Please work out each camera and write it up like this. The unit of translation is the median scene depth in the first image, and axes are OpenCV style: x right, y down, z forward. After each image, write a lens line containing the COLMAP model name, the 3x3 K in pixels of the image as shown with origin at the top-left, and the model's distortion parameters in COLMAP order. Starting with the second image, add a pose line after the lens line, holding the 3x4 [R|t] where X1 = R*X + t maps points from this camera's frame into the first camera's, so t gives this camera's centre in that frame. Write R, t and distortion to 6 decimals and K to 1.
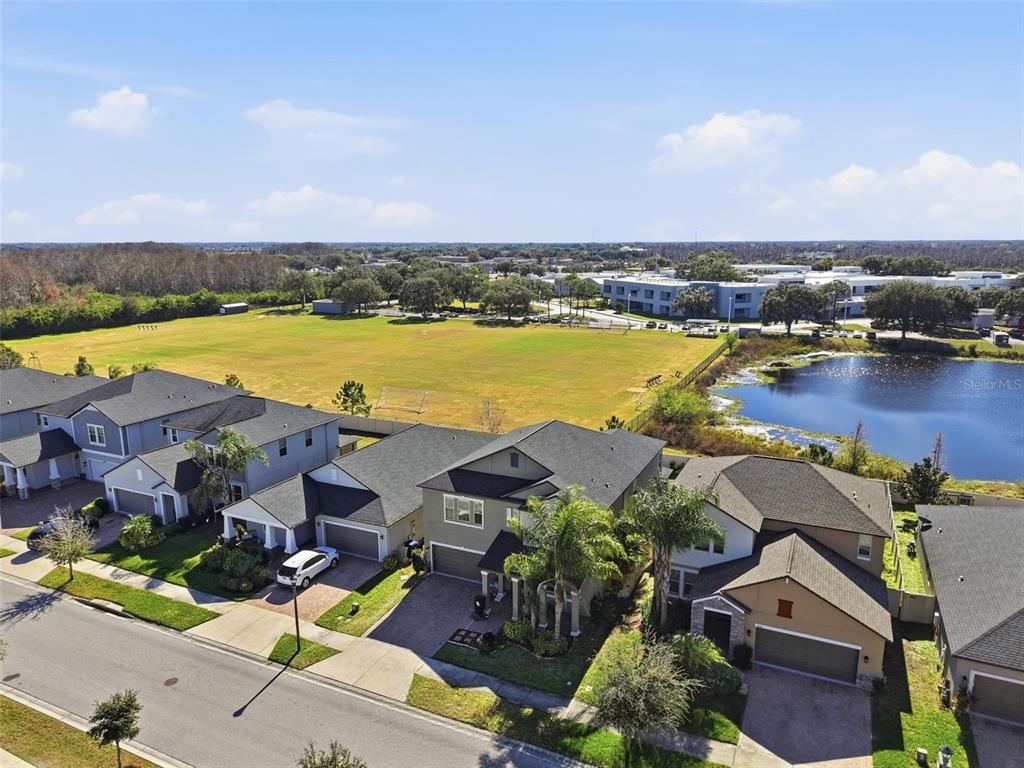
lens RADIAL K [[686.2, 0, 512.0], [0, 686.2, 384.0], [0, 0, 1]] dist [0.044969, -0.049786]
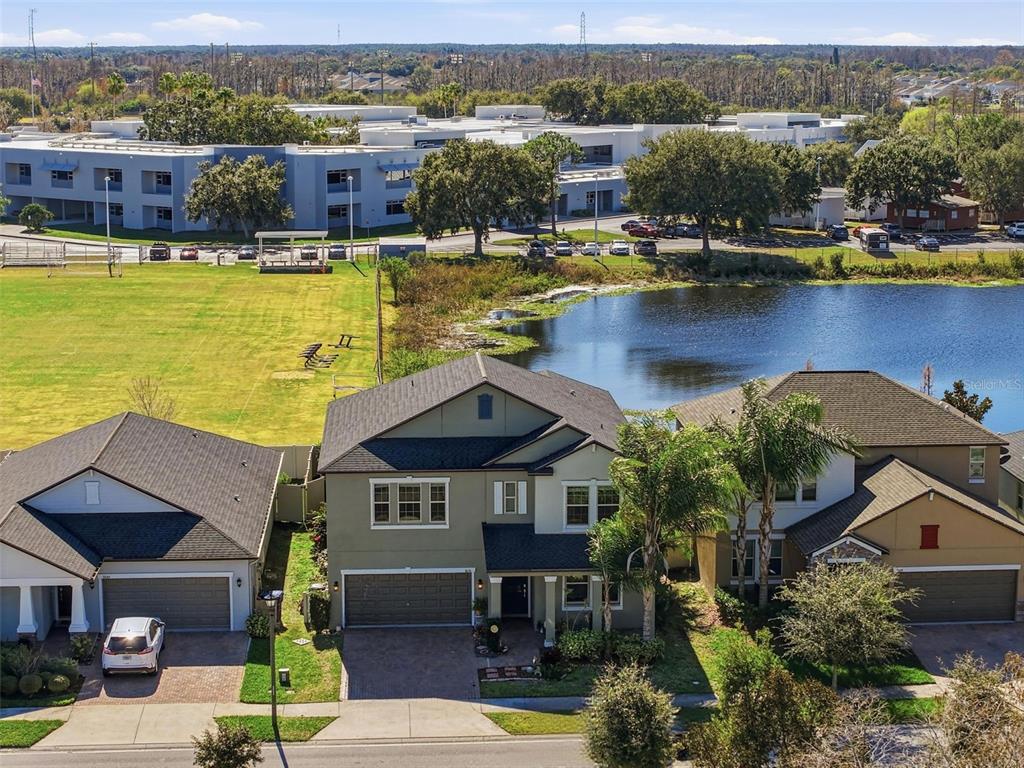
lens RADIAL K [[2064.4, 0, 512.0], [0, 2064.4, 384.0], [0, 0, 1]] dist [-0.049112, -0.093364]
pose [[0.874428, -0.076730, 0.479049, -0.350375], [0.096112, 0.995241, -0.016028, 0.051443], [-0.475540, 0.060057, 0.877642, -0.247770]]
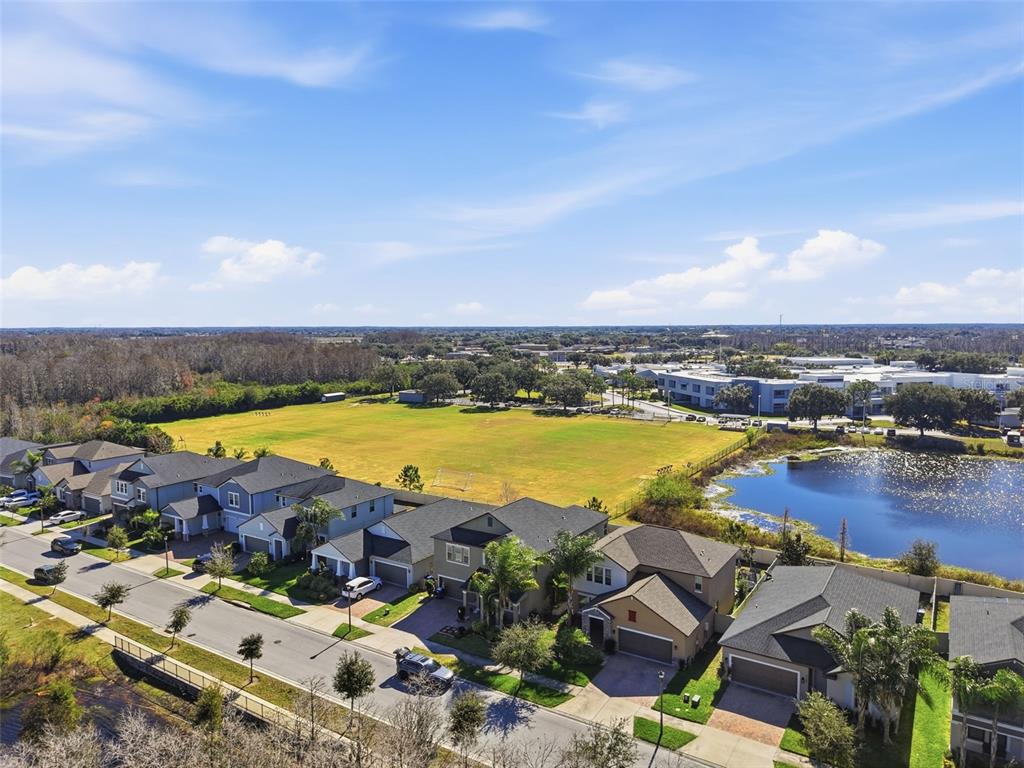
lens RADIAL K [[686.2, 0, 512.0], [0, 686.2, 384.0], [0, 0, 1]] dist [0.044969, -0.049786]
pose [[0.991498, 0.008821, -0.129822, 0.106992], [-0.023887, 0.993083, -0.114956, -0.009782], [0.127910, 0.117080, 0.984851, -0.243795]]
